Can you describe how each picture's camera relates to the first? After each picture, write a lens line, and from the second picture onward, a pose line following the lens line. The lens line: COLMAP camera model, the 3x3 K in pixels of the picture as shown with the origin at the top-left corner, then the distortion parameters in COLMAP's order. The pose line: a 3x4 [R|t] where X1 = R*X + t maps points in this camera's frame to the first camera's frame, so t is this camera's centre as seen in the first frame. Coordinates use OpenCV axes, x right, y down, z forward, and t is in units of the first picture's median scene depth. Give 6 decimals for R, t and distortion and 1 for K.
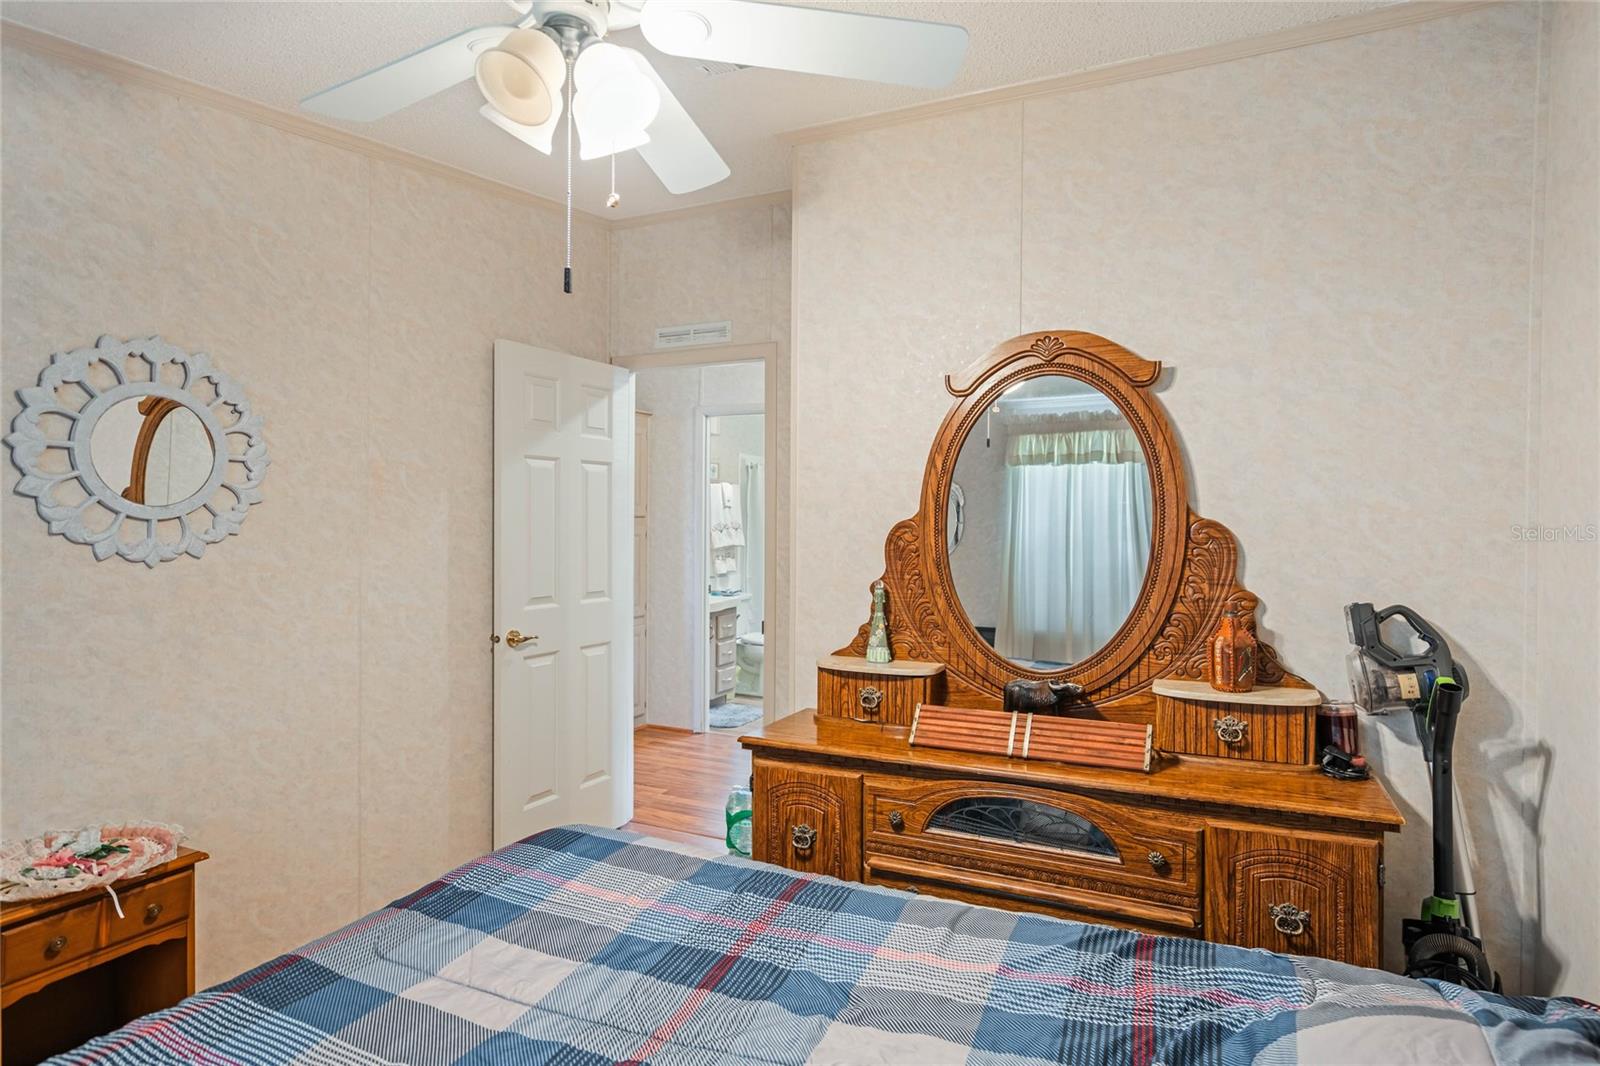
lens RADIAL K [[830.0, 0, 803.2], [0, 830.0, 532.6], [0, 0, 1]] dist [-0.000519, 0.003002]
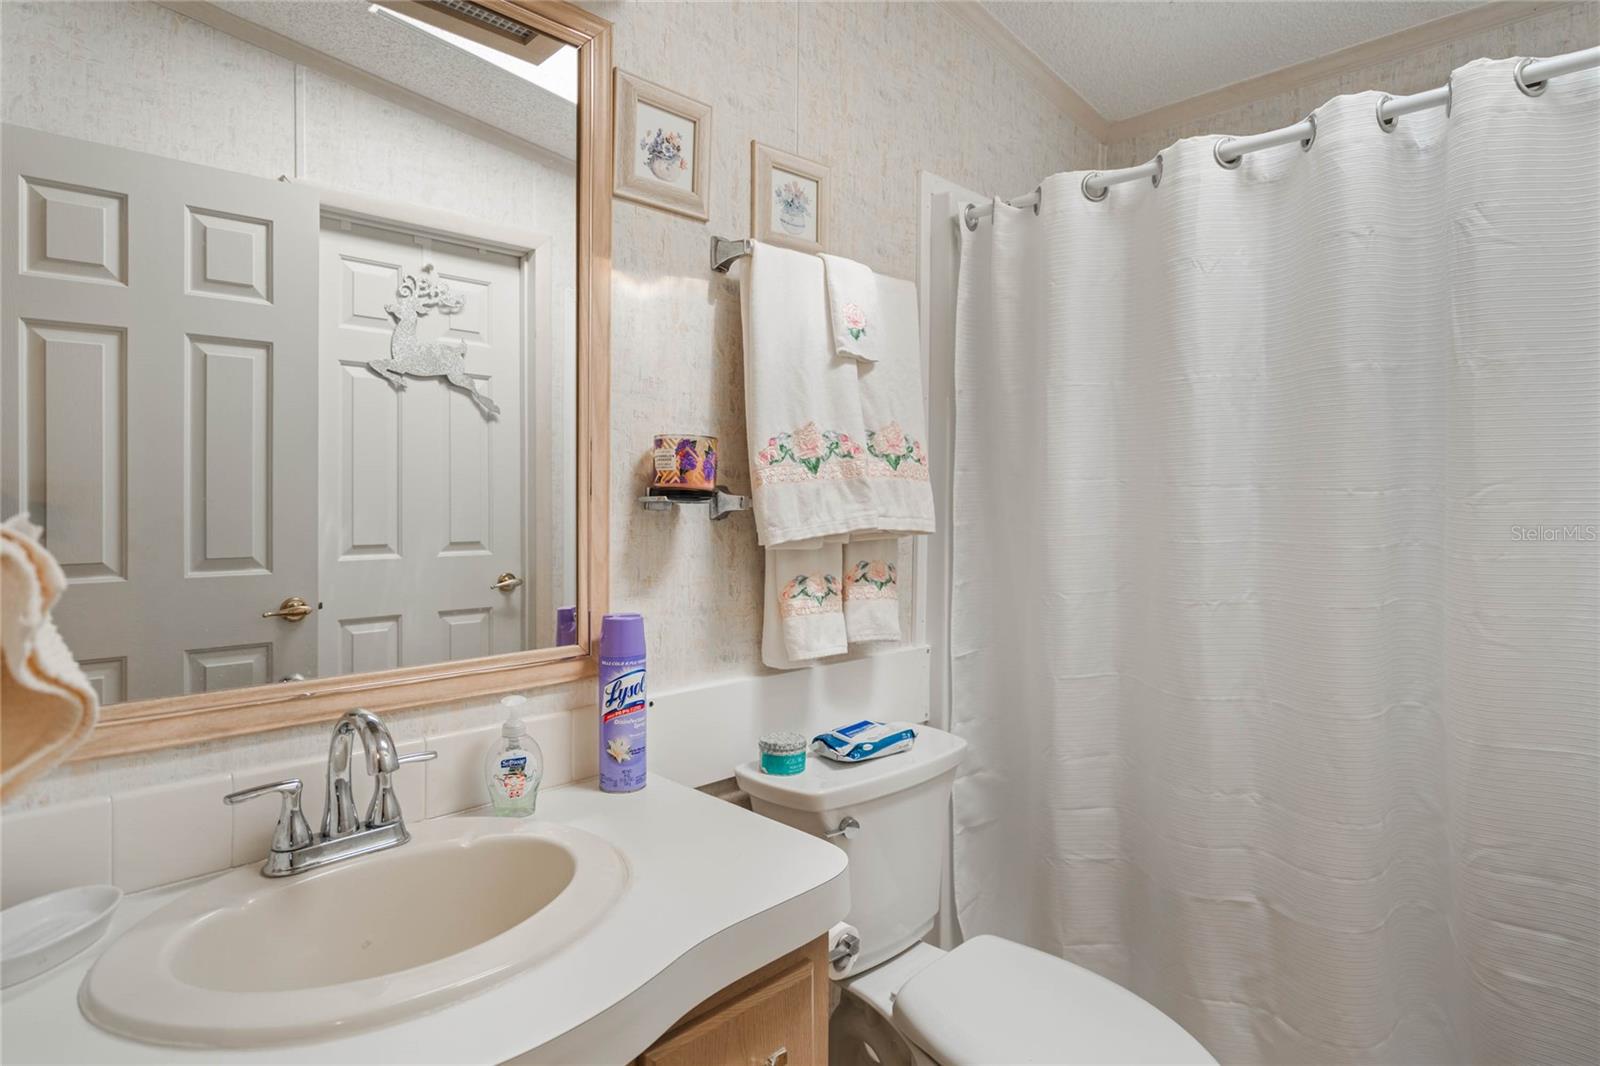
lens RADIAL K [[830.0, 0, 800.3], [0, 830.0, 529.5], [0, 0, 1]] dist [-0.000519, 0.003002]
pose [[0.945560, -0.001271, -0.325445, -0.030741], [0.003603, 0.999972, 0.006563, 0.013346], [0.325428, -0.007379, 0.945538, 0.776291]]
